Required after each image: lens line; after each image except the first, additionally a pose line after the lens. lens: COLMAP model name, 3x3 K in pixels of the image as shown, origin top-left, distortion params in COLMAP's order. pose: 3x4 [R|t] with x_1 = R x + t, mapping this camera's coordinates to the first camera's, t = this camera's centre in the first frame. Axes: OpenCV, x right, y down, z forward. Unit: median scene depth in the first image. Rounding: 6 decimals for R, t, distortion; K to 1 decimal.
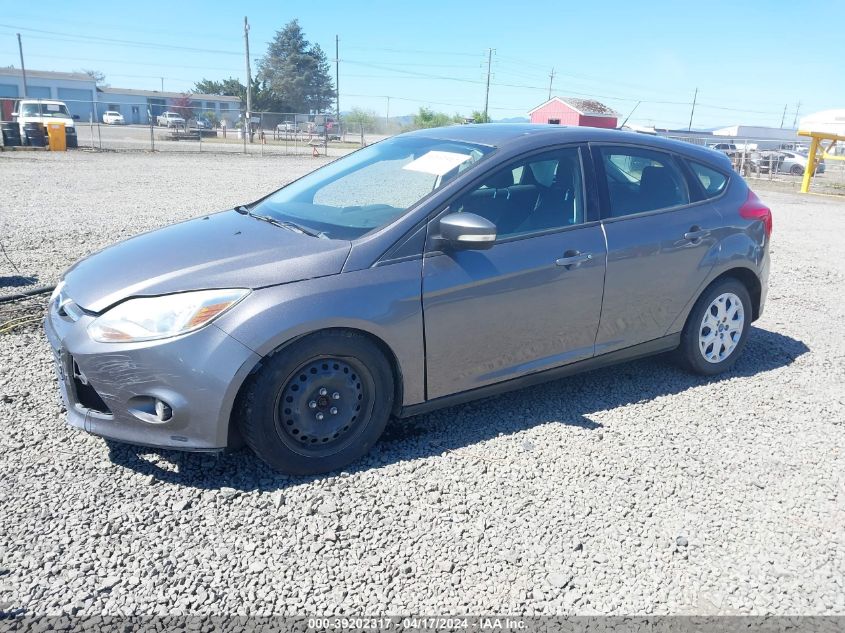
lens RADIAL K [[686.1, 0, 410.4], [0, 686.1, 333.8], [0, 0, 1]] dist [-0.010083, 0.016126]
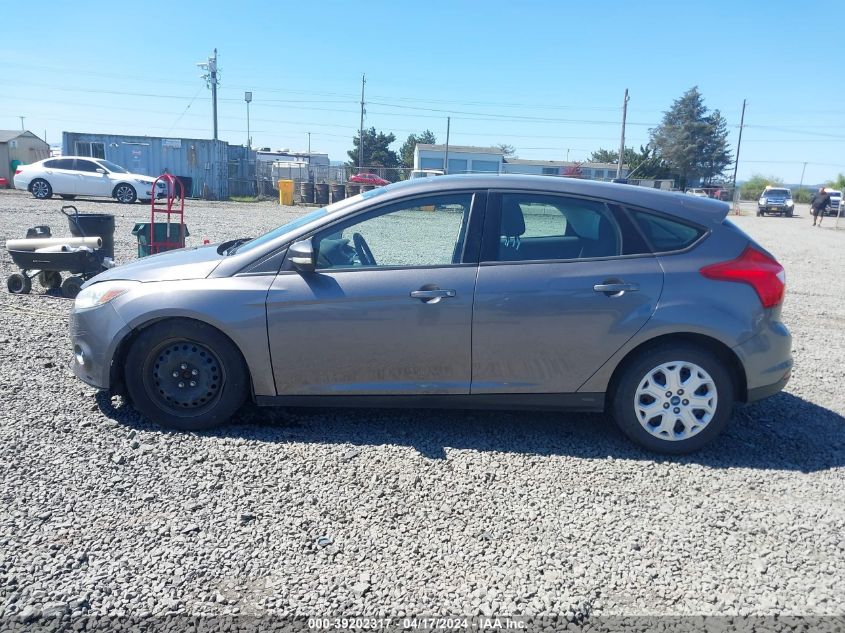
lens RADIAL K [[686.1, 0, 410.4], [0, 686.1, 333.8], [0, 0, 1]] dist [-0.010083, 0.016126]
pose [[0.824180, 0.119416, -0.553595, 0.656911], [-0.171282, 0.984297, -0.042677, 0.002617], [0.539806, 0.129994, 0.831692, 0.086684]]
